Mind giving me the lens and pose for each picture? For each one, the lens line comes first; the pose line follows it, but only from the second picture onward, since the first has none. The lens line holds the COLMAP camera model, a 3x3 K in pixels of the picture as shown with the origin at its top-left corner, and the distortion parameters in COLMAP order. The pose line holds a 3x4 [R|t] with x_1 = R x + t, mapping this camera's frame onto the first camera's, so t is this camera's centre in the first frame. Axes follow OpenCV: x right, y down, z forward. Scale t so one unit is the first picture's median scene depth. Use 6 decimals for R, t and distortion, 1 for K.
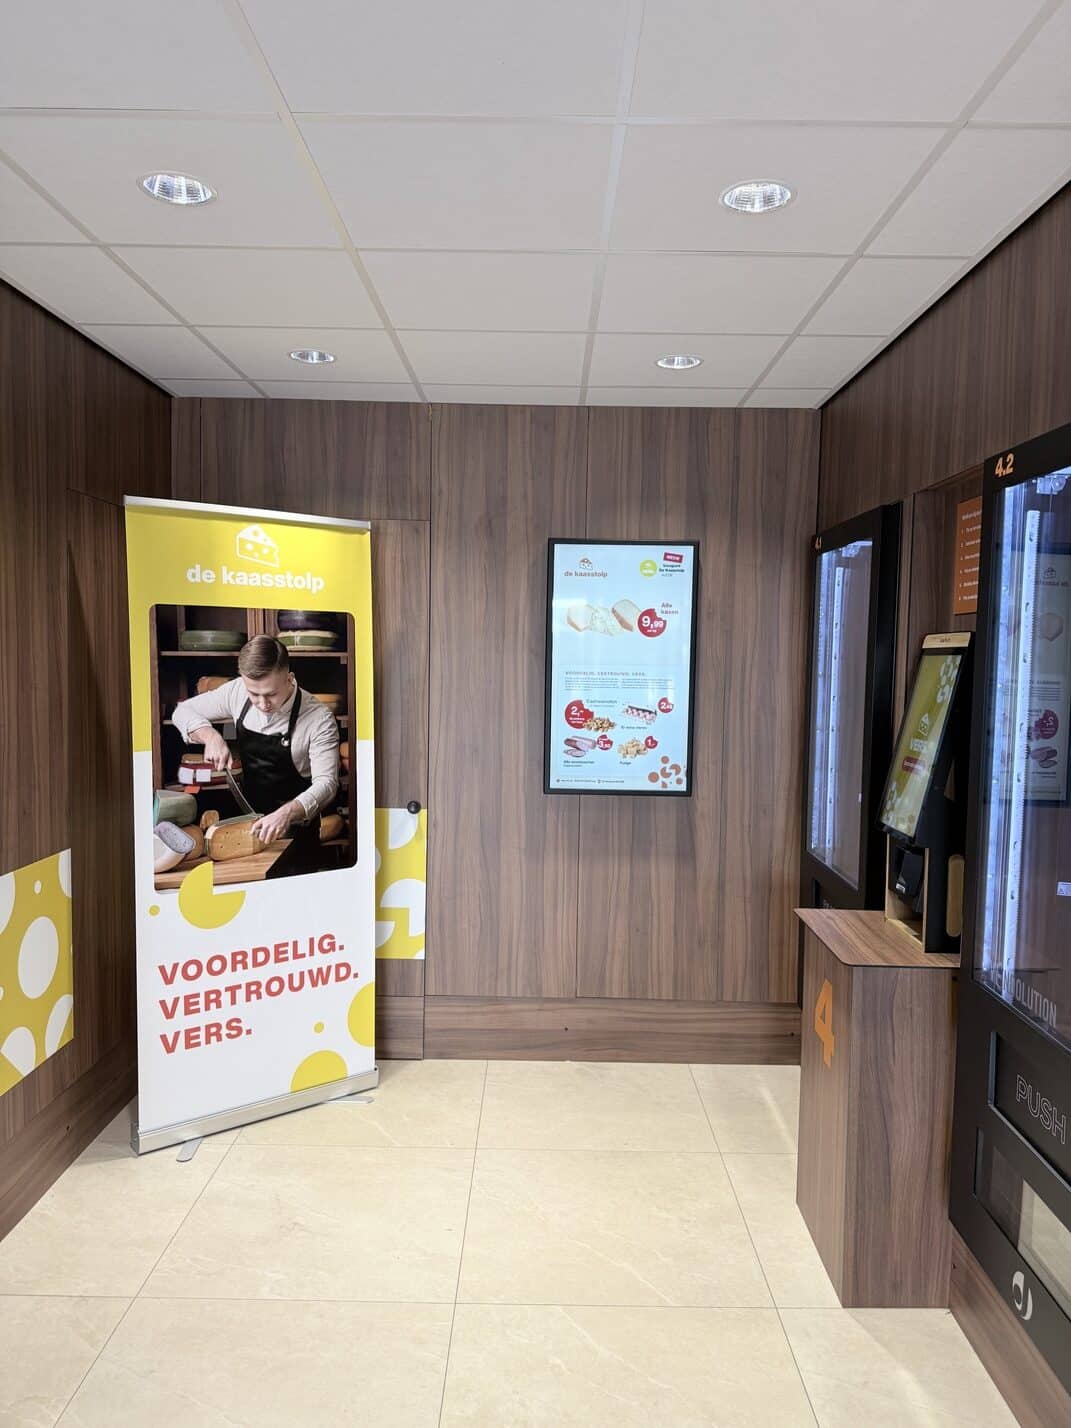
lens RADIAL K [[977.3, 0, 535.5], [0, 977.3, 714.0], [0, 0, 1]] dist [0.104686, -0.162817]
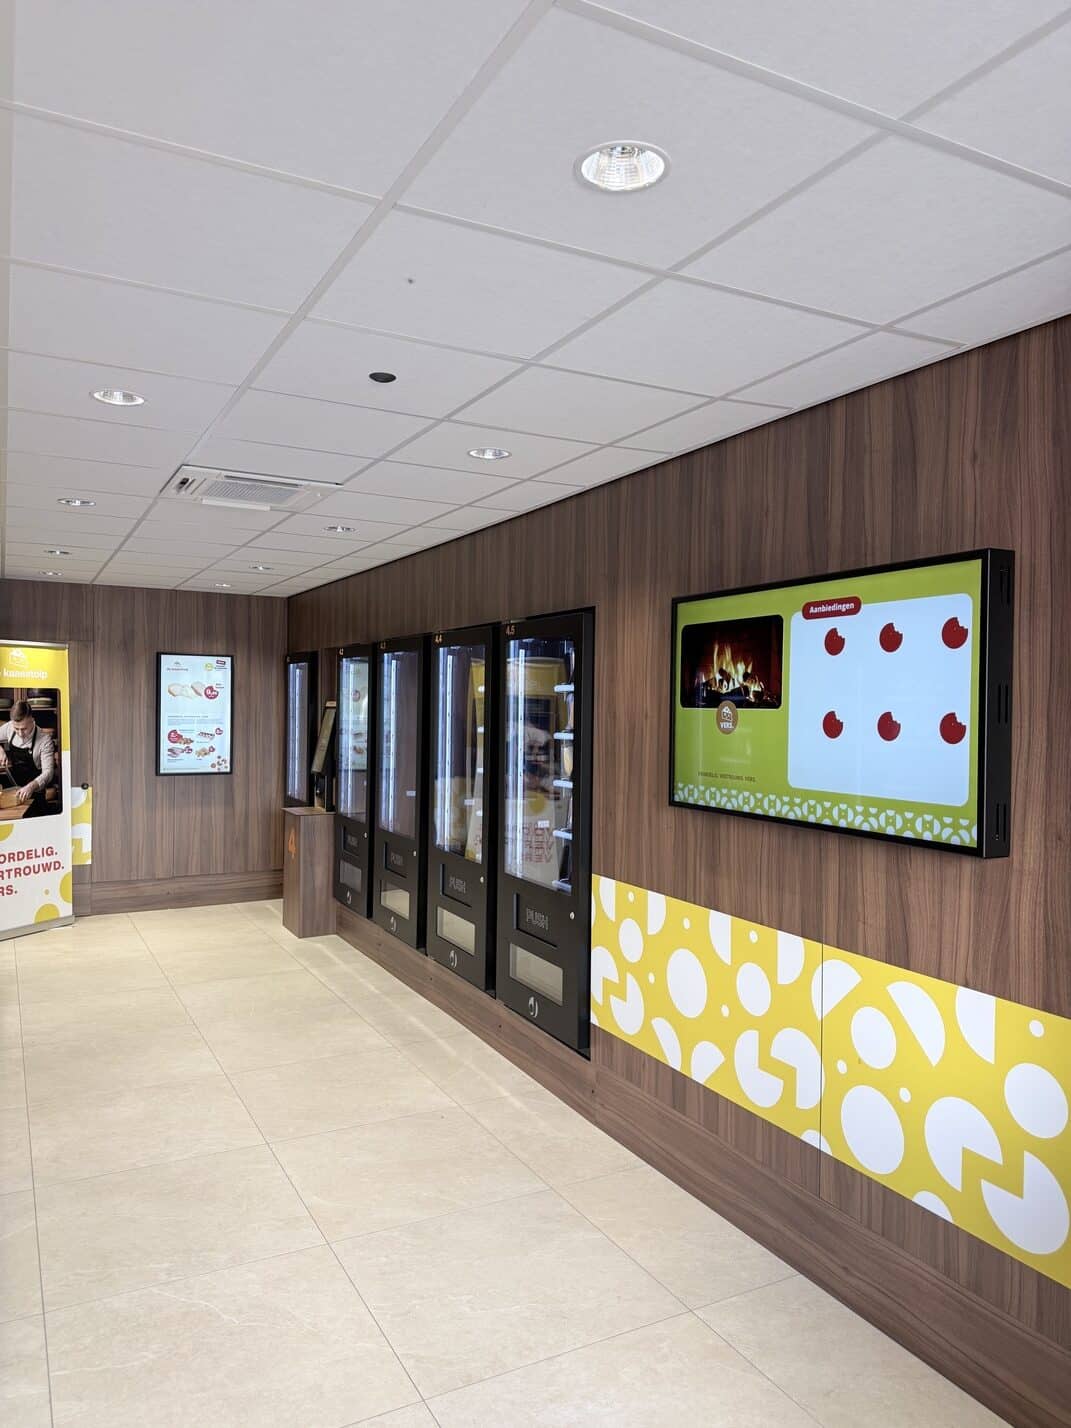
lens RADIAL K [[977.3, 0, 535.5], [0, 977.3, 714.0], [0, 0, 1]] dist [0.104686, -0.162817]
pose [[0.873672, -0.011564, 0.486378, -0.305037], [0.033030, 0.998821, -0.035582, 0.052058], [-0.485393, 0.047152, 0.873024, -1.193930]]
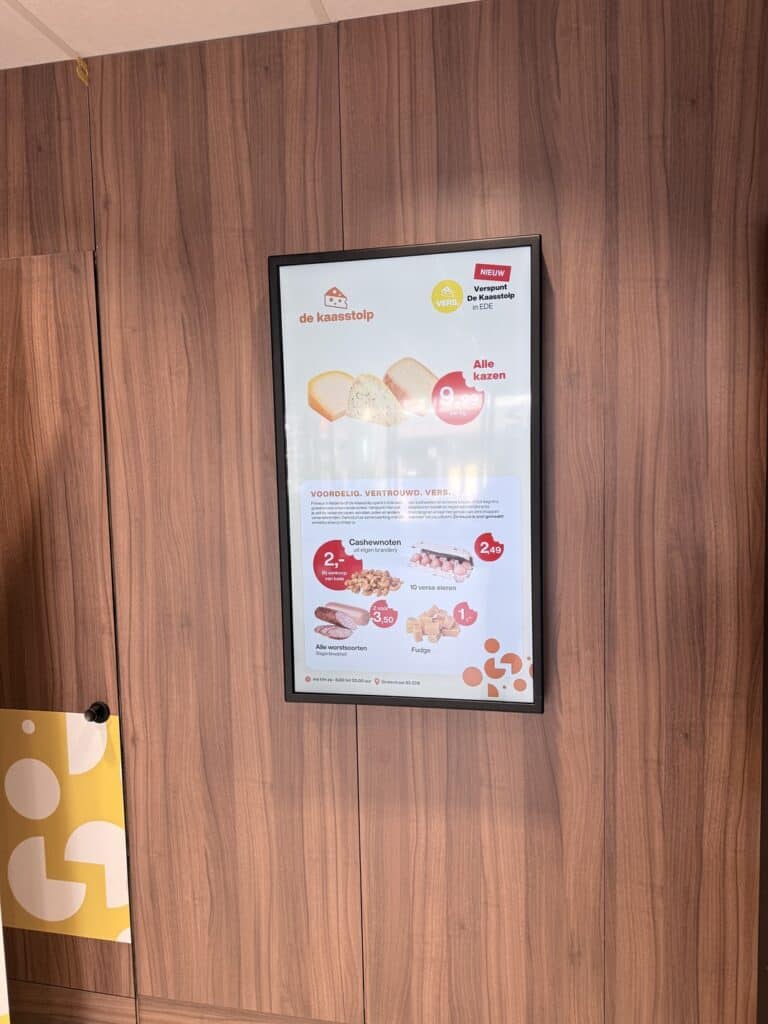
lens RADIAL K [[700.8, 0, 384.0], [0, 700.8, 512.0], [0, 0, 1]] dist [0.104686, -0.162817]
pose [[0.982664, -0.026836, -0.183443, 0.147383], [0.029350, 0.999509, 0.011003, -0.034525], [0.183057, -0.016197, 0.982969, 0.599226]]
